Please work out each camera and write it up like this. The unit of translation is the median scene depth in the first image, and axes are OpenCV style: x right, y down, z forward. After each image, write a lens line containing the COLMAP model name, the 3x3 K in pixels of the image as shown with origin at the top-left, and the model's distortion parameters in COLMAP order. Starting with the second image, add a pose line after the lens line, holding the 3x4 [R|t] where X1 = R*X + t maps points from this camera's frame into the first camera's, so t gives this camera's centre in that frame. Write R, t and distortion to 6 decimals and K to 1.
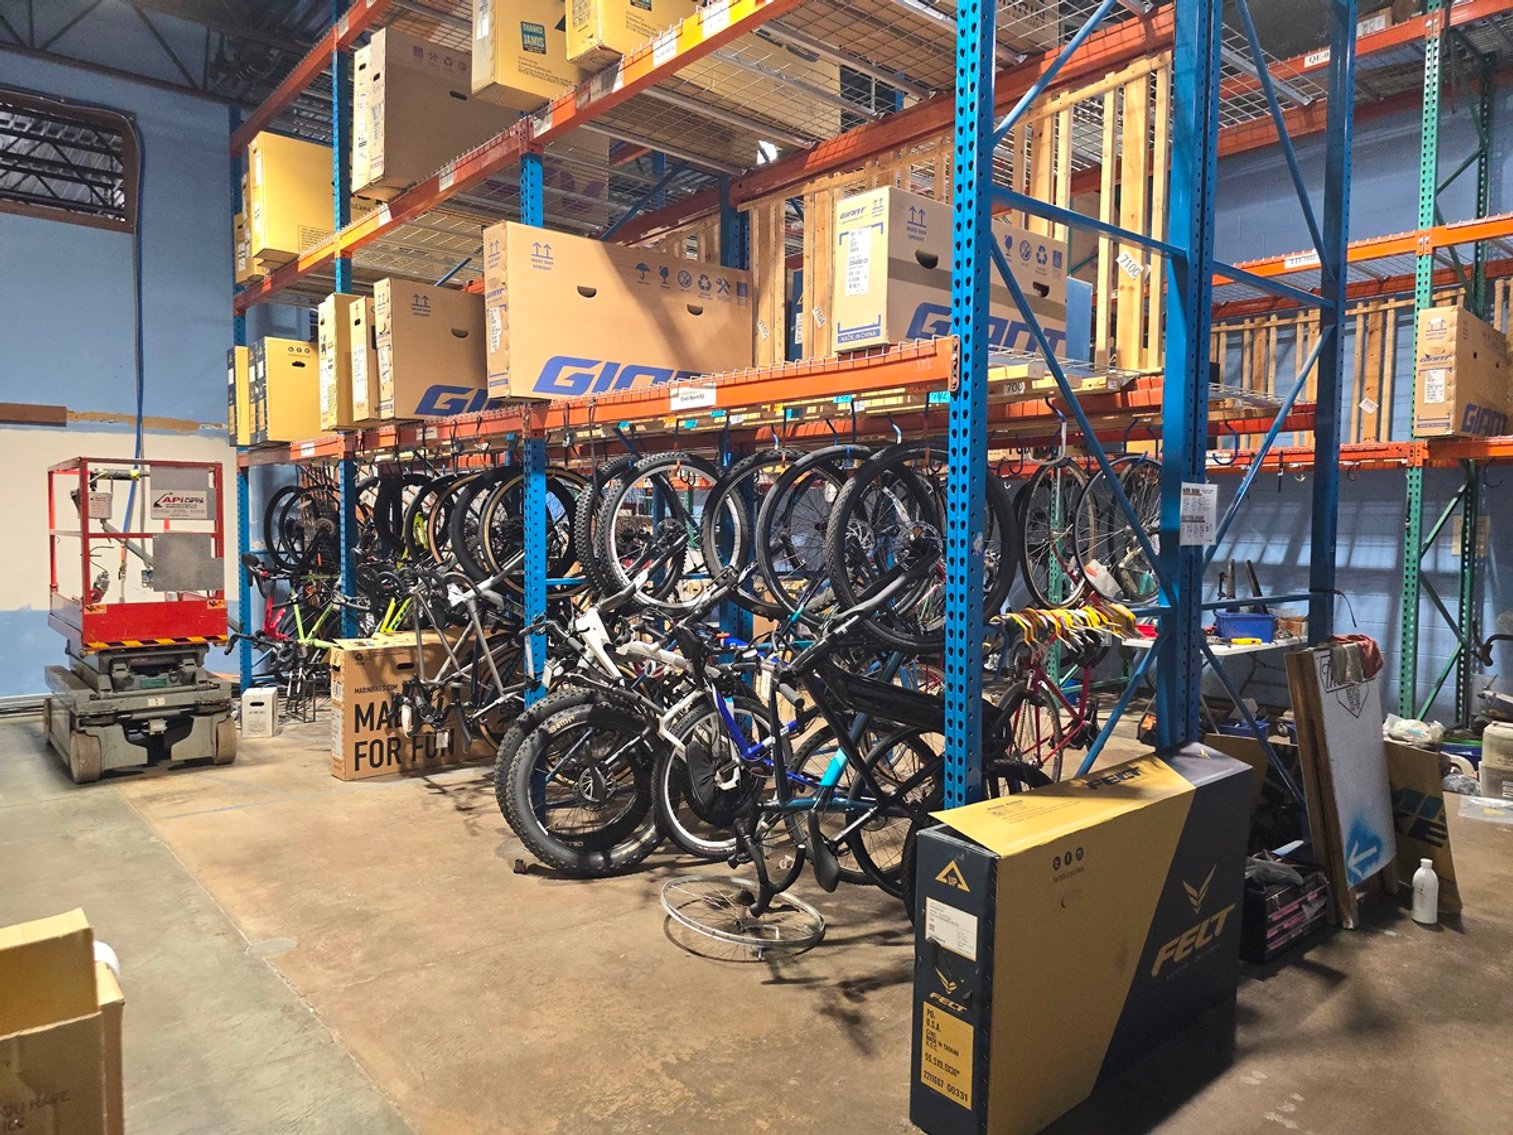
lens RADIAL K [[1010.9, 0, 756.9], [0, 1010.9, 570.5], [0, 0, 1]] dist [0.039611, -0.006528]
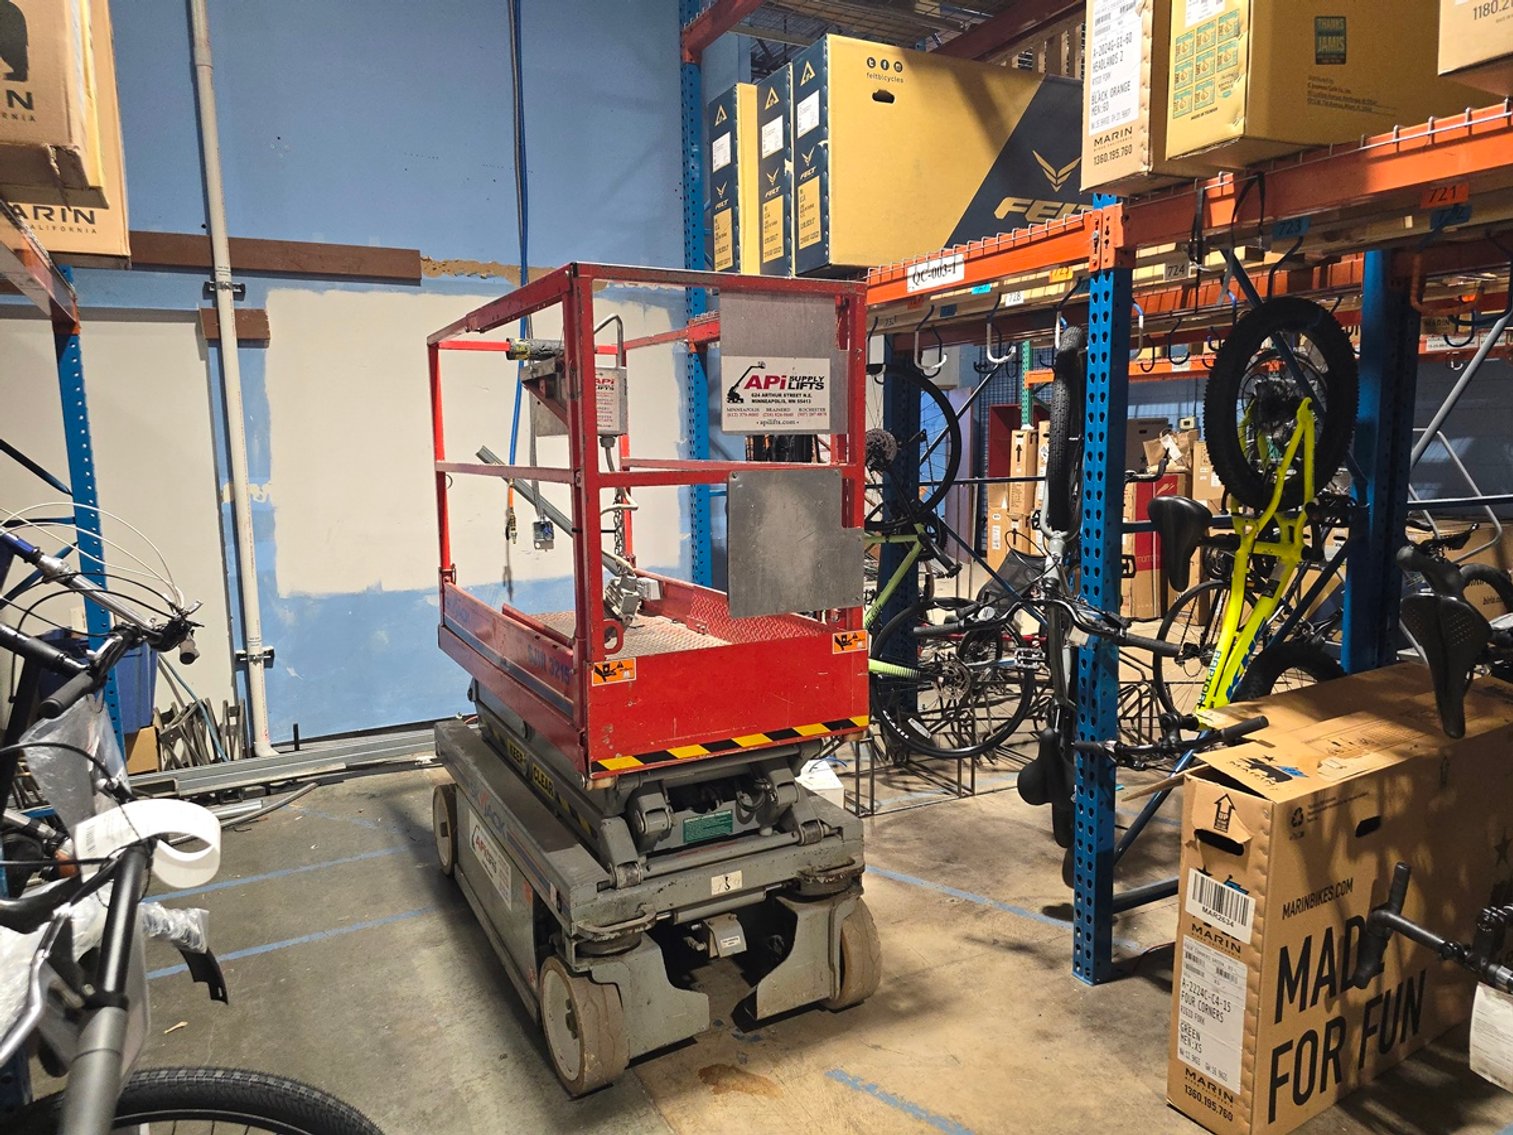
lens RADIAL K [[1010.9, 0, 756.2], [0, 1010.9, 564.7], [0, 0, 1]] dist [0.039611, -0.006528]
pose [[0.979131, 0.005990, -0.203143, -0.491680], [0.009709, 0.997046, 0.076193, -0.028537], [0.202999, -0.076575, 0.976180, 0.615618]]
